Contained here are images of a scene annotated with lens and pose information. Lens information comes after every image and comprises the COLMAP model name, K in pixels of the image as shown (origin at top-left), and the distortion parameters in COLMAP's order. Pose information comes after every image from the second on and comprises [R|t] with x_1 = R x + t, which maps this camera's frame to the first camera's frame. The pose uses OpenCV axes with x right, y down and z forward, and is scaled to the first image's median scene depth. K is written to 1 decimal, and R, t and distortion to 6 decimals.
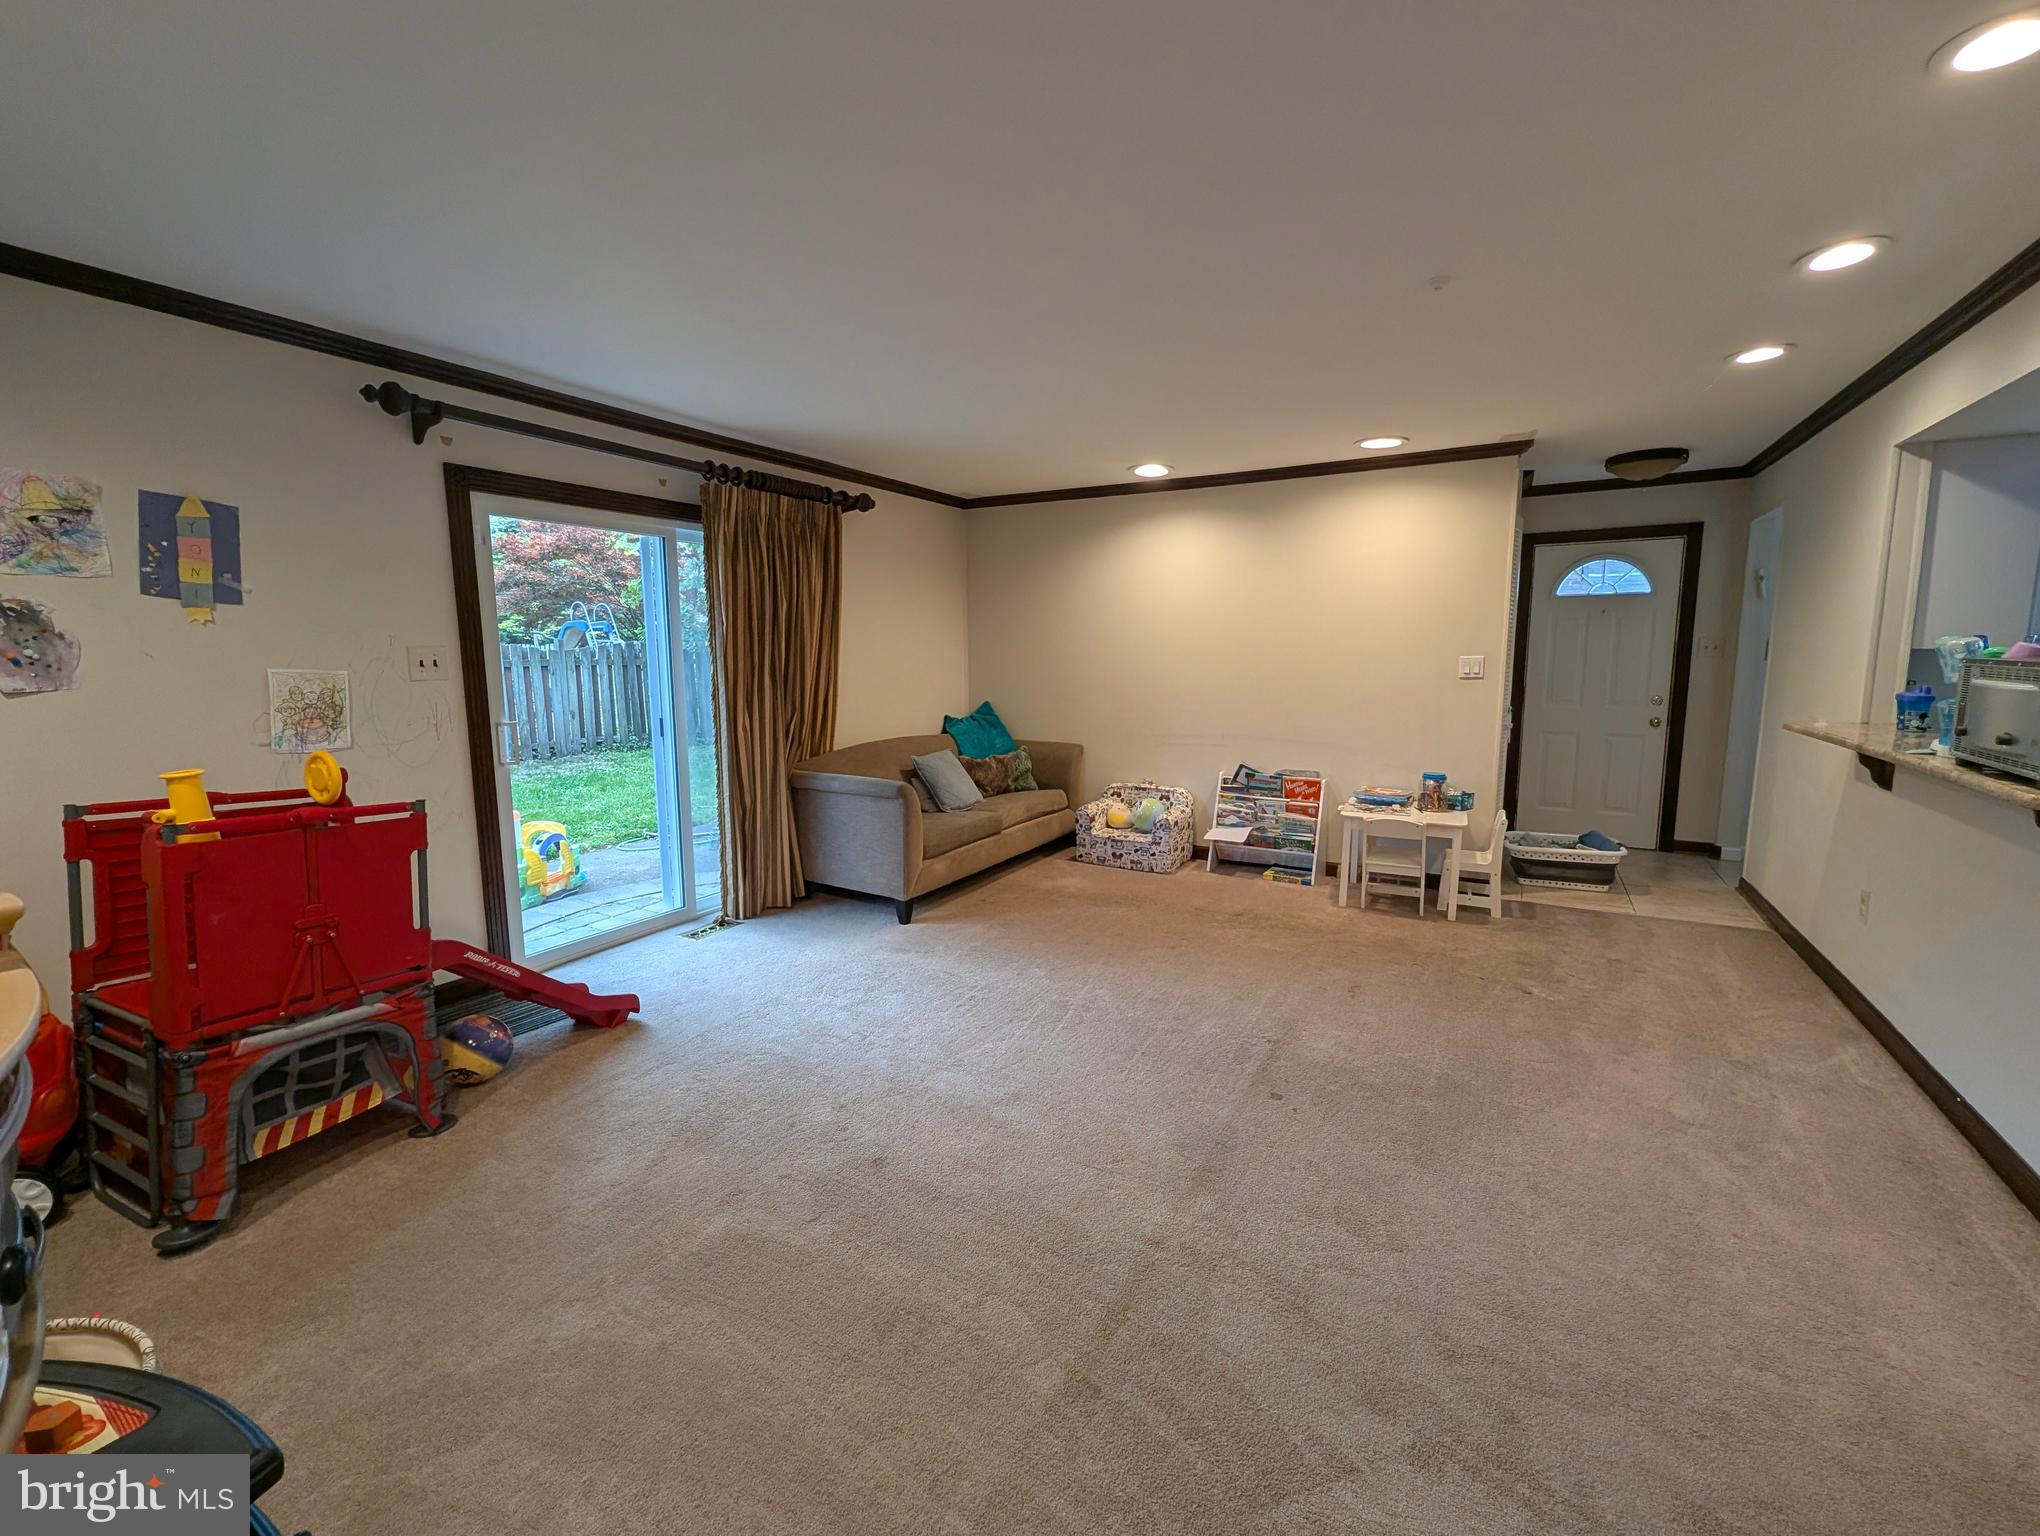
lens RADIAL K [[847.1, 0, 1025.6], [0, 847.1, 759.5], [0, 0, 1]] dist [0.001822, -0.000103]
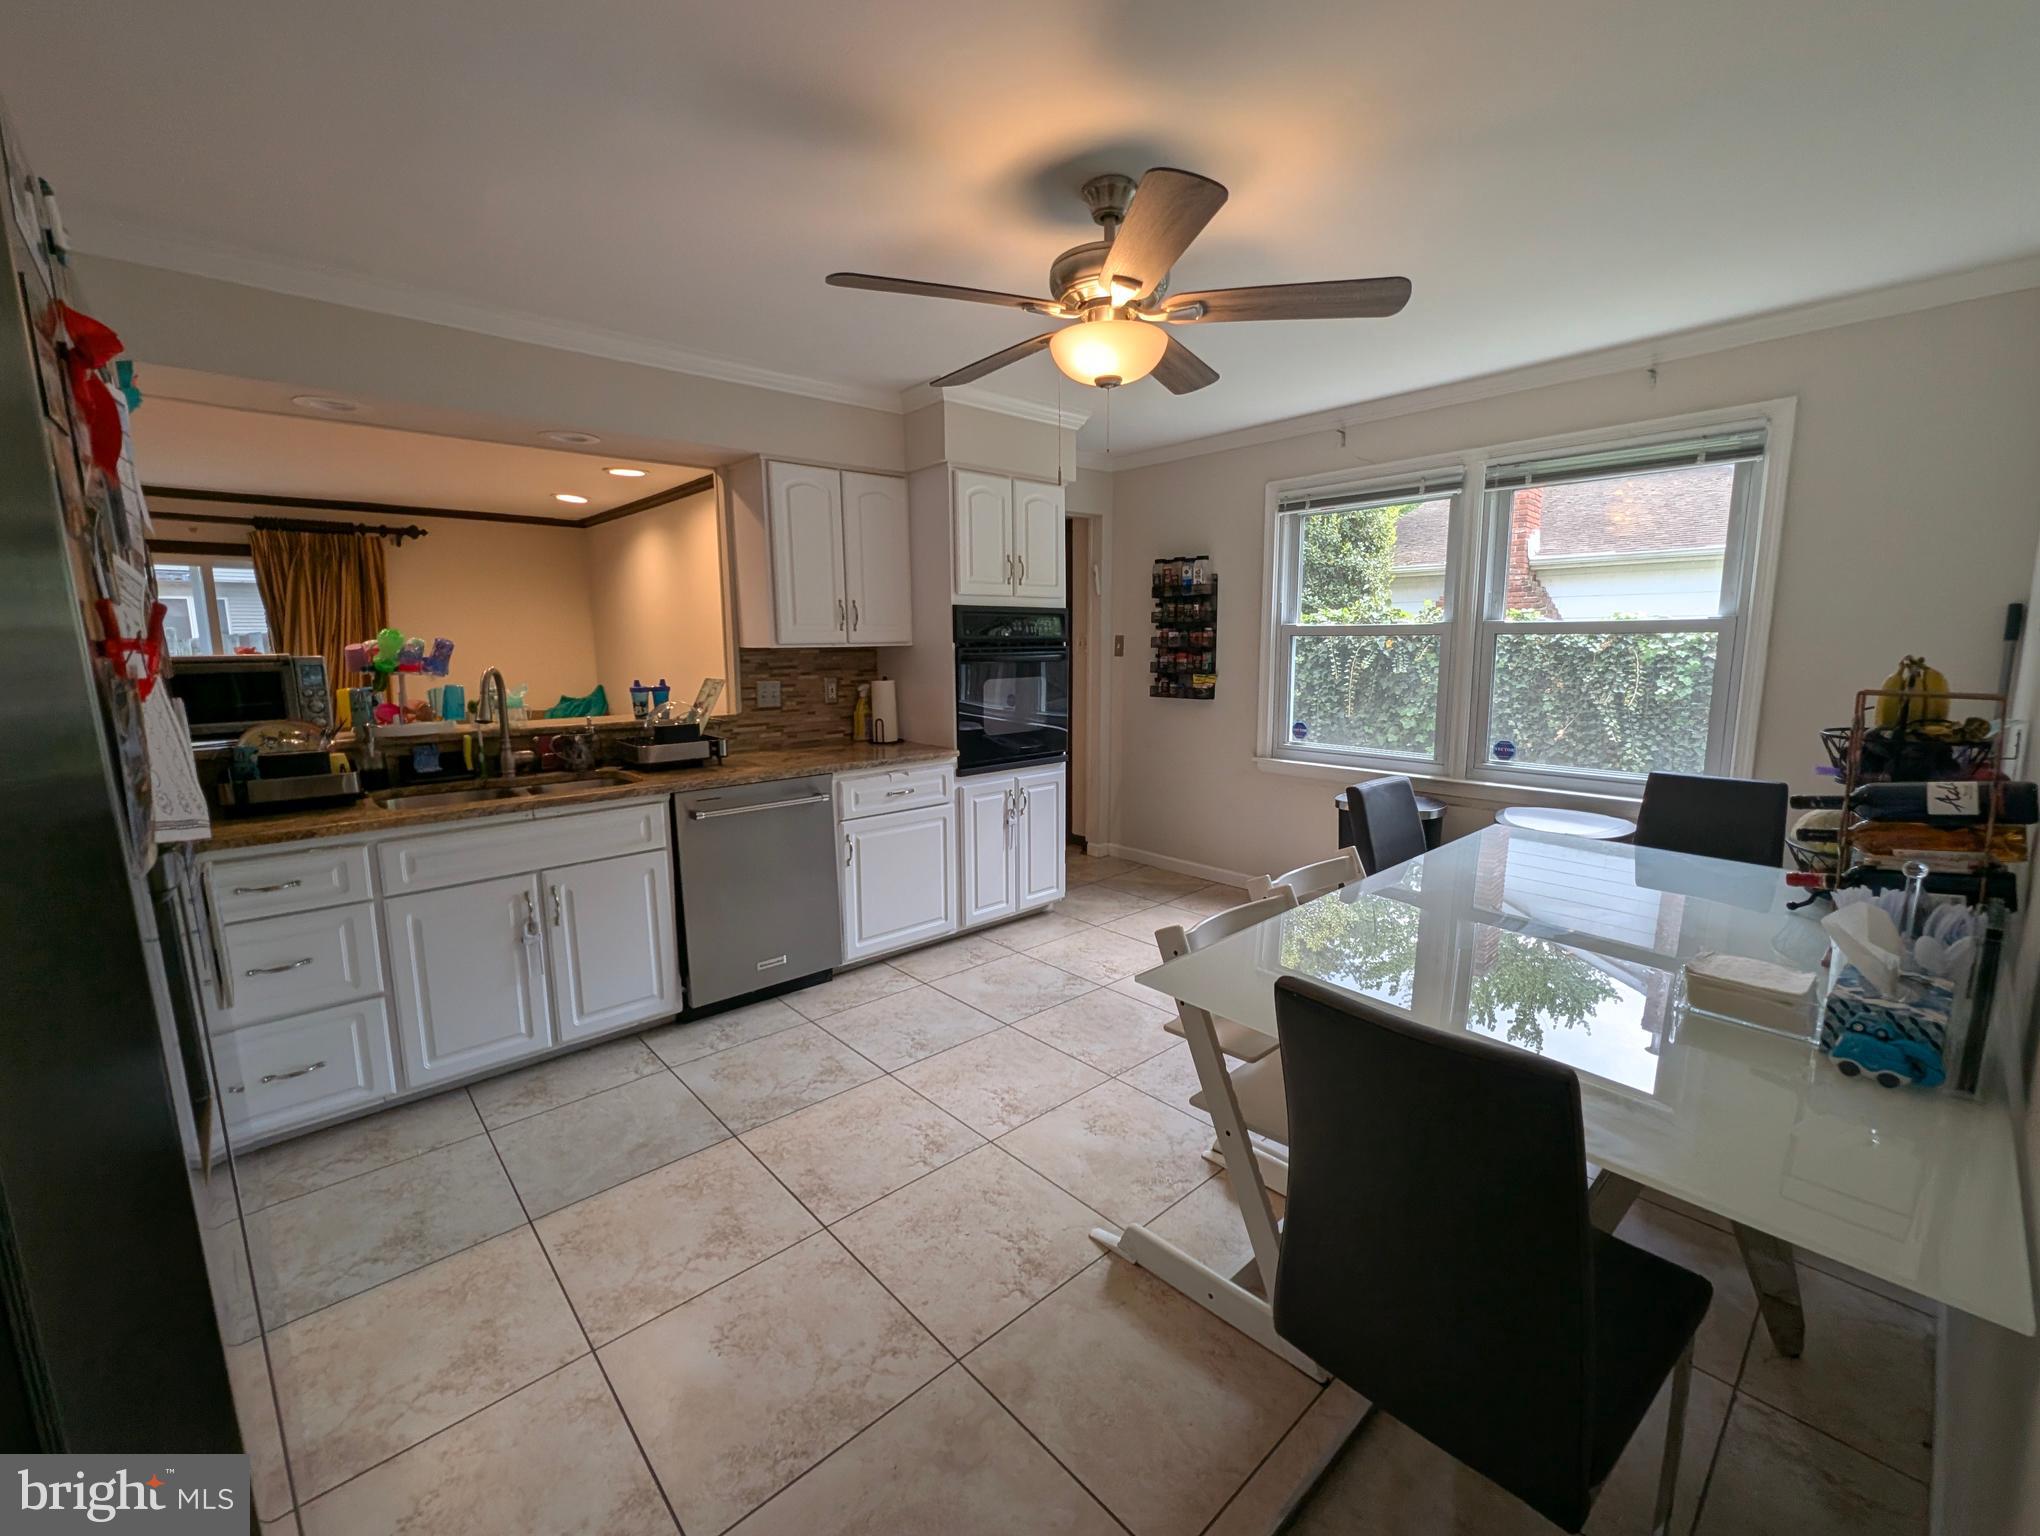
lens RADIAL K [[847.1, 0, 1025.6], [0, 847.1, 759.5], [0, 0, 1]] dist [0.001822, -0.000103]
pose [[0.952274, 0.041148, -0.302457, 1.812326], [-0.037687, 0.999140, 0.017273, -0.010475], [0.302908, -0.005050, 0.953006, 0.041829]]
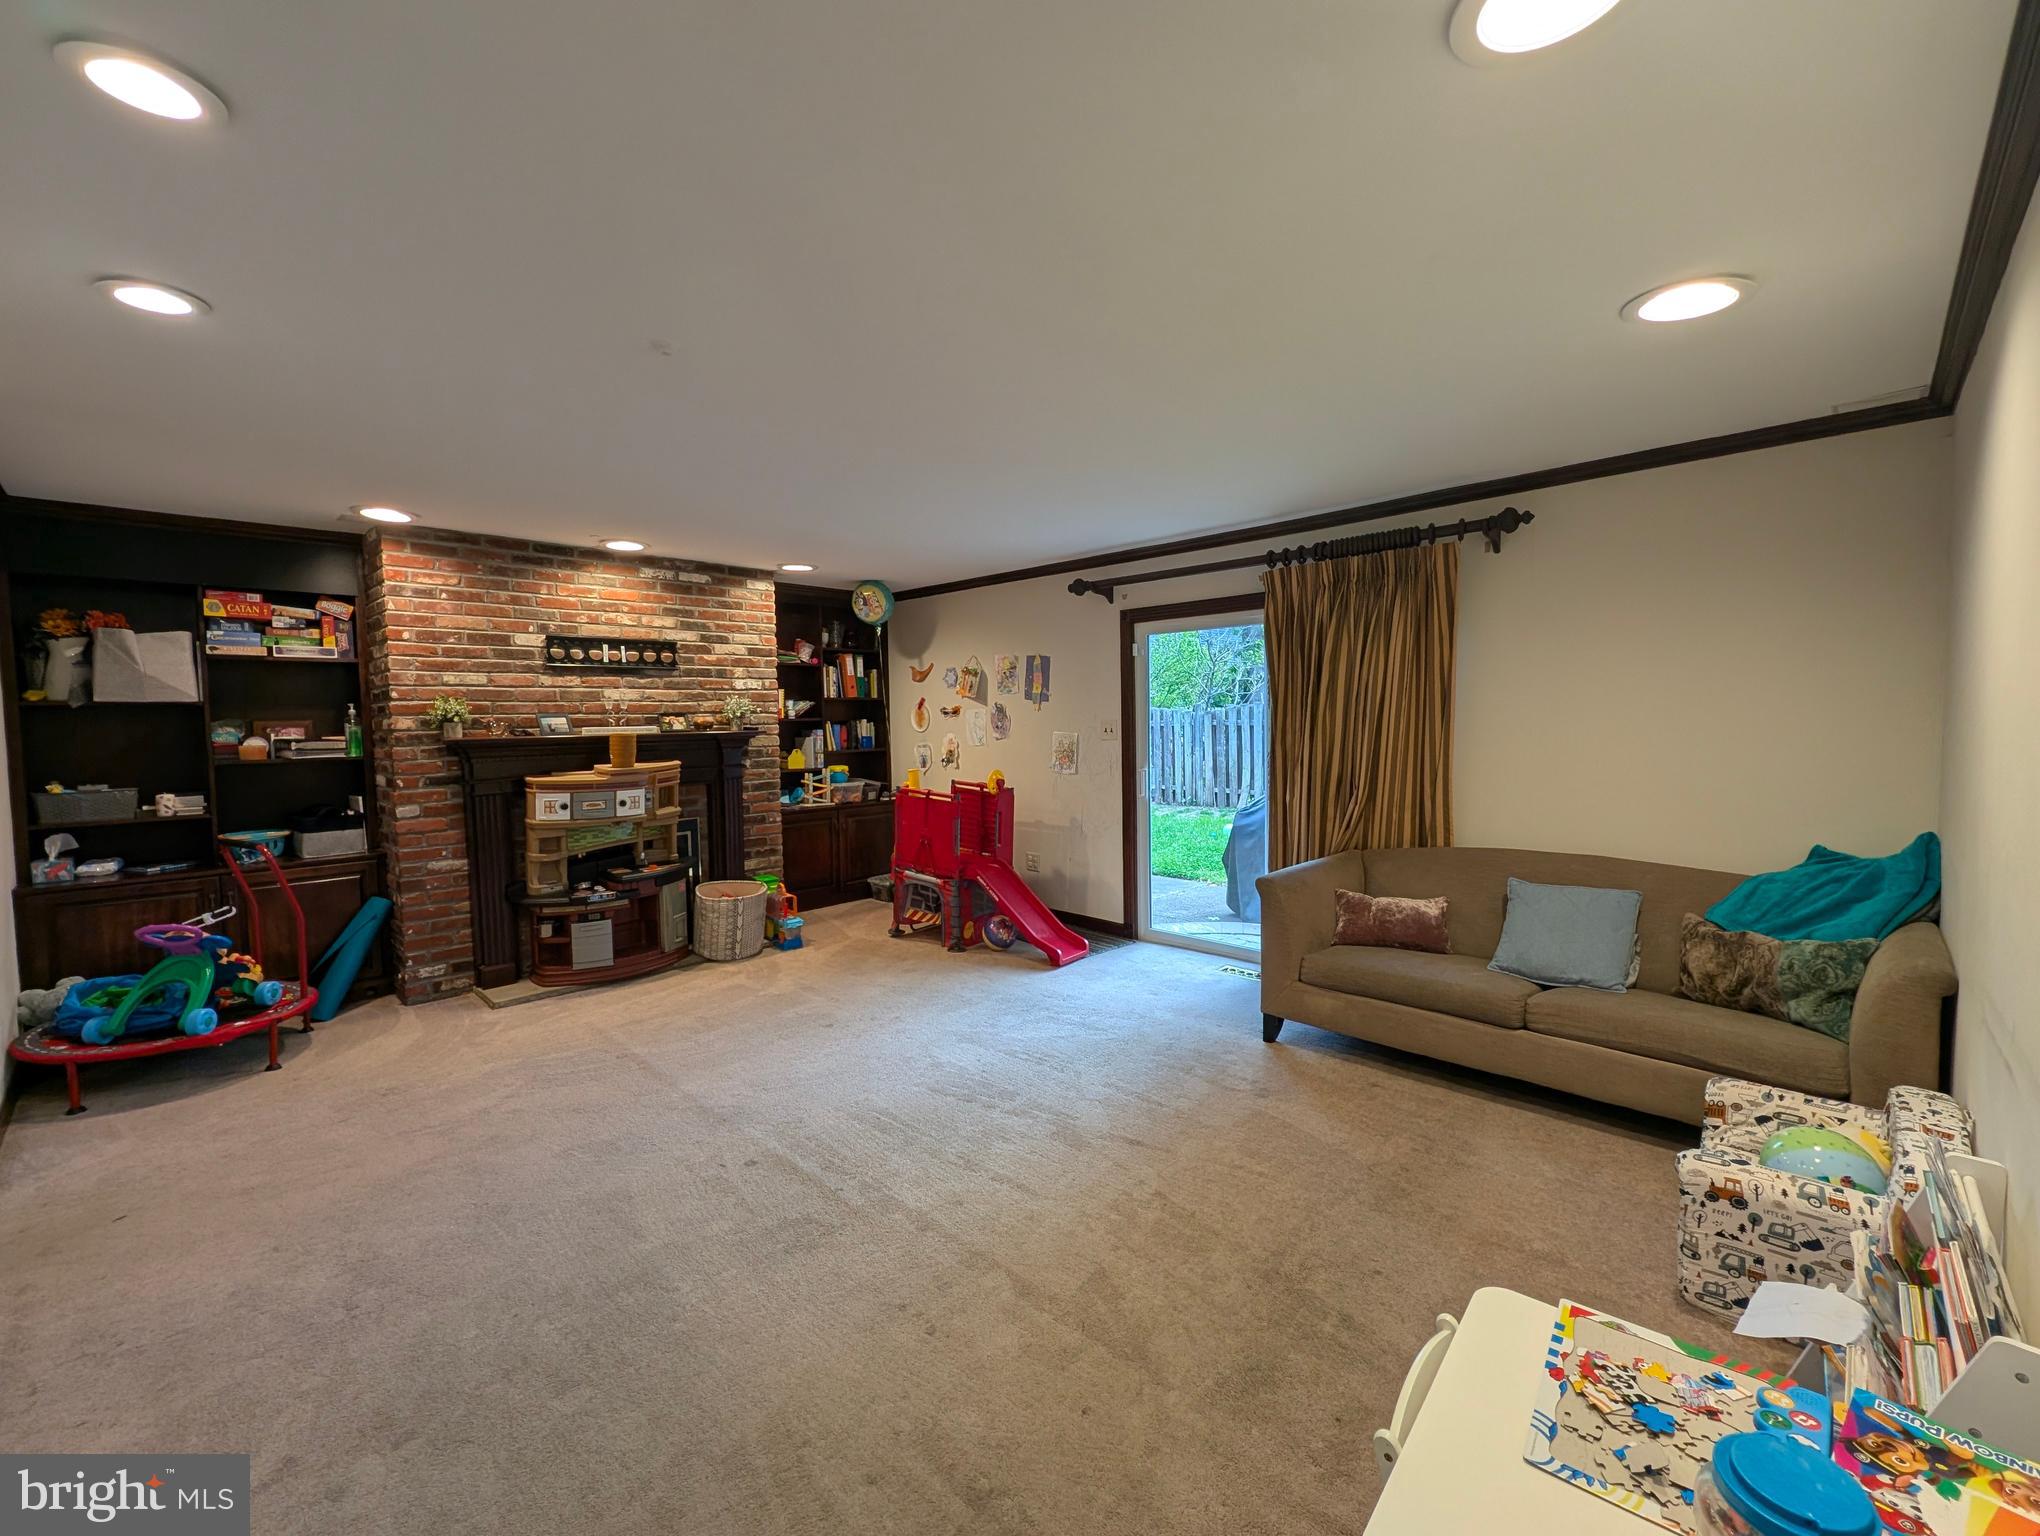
lens RADIAL K [[847.1, 0, 1025.6], [0, 847.1, 759.5], [0, 0, 1]] dist [0.001822, -0.000103]
pose [[-0.249503, 0.057219, -0.966682, 1.003504], [-0.108034, 0.990376, 0.086506, -0.187233], [0.962329, 0.126018, -0.240920, 1.278617]]
